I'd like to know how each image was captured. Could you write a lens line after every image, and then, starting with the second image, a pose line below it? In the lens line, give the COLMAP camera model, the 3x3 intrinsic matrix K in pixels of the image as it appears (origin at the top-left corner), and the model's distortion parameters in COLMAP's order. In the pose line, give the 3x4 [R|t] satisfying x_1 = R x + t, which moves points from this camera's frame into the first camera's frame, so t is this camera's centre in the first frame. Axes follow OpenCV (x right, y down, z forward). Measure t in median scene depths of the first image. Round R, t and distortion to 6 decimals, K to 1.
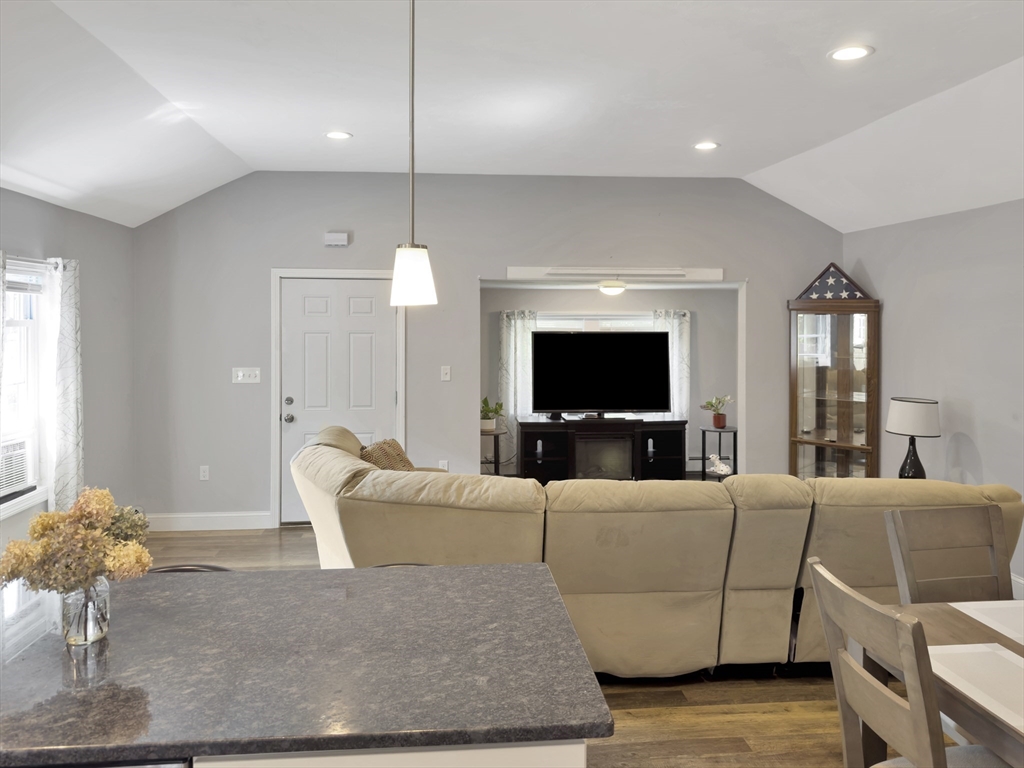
lens RADIAL K [[760.9, 0, 516.5], [0, 760.9, 320.8], [0, 0, 1]] dist [-0.003112, -0.004381]
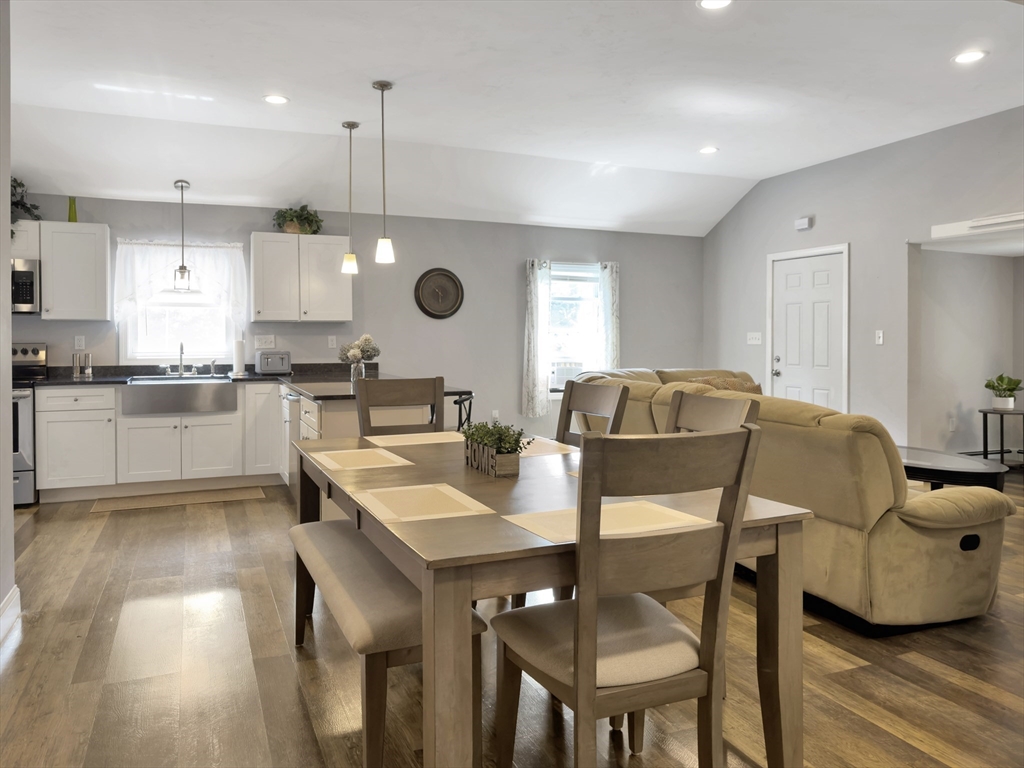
lens RADIAL K [[764.3, 0, 509.1], [0, 764.3, 343.5], [0, 0, 1]] dist [-0.005604, -0.001136]
pose [[0.286568, 0.002428, -0.958057, 0.792077], [-0.003919, 0.999991, 0.001362, 0.081221], [0.958052, 0.003364, 0.286575, 0.222674]]
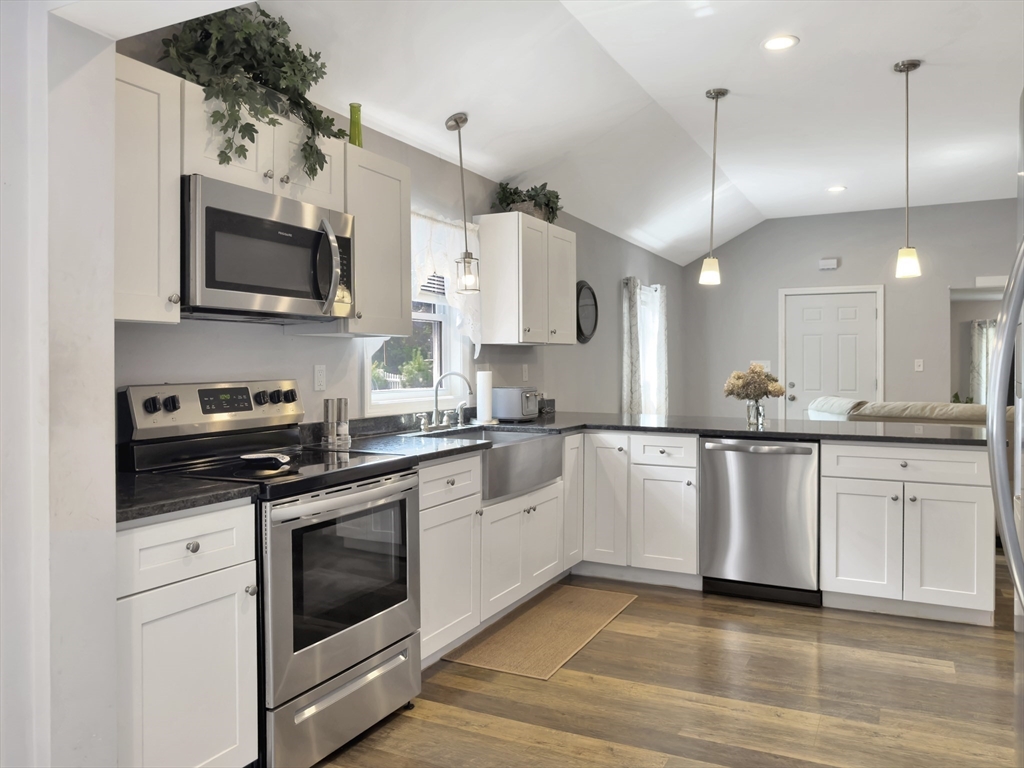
lens RADIAL K [[783.7, 0, 514.1], [0, 783.7, 370.3], [0, 0, 1]] dist [-0.011772, -0.001615]
pose [[0.844826, -0.001389, -0.535039, 0.032950], [0.002140, 0.999997, 0.000783, 0.078476], [0.535037, -0.001807, 0.844827, -0.466863]]
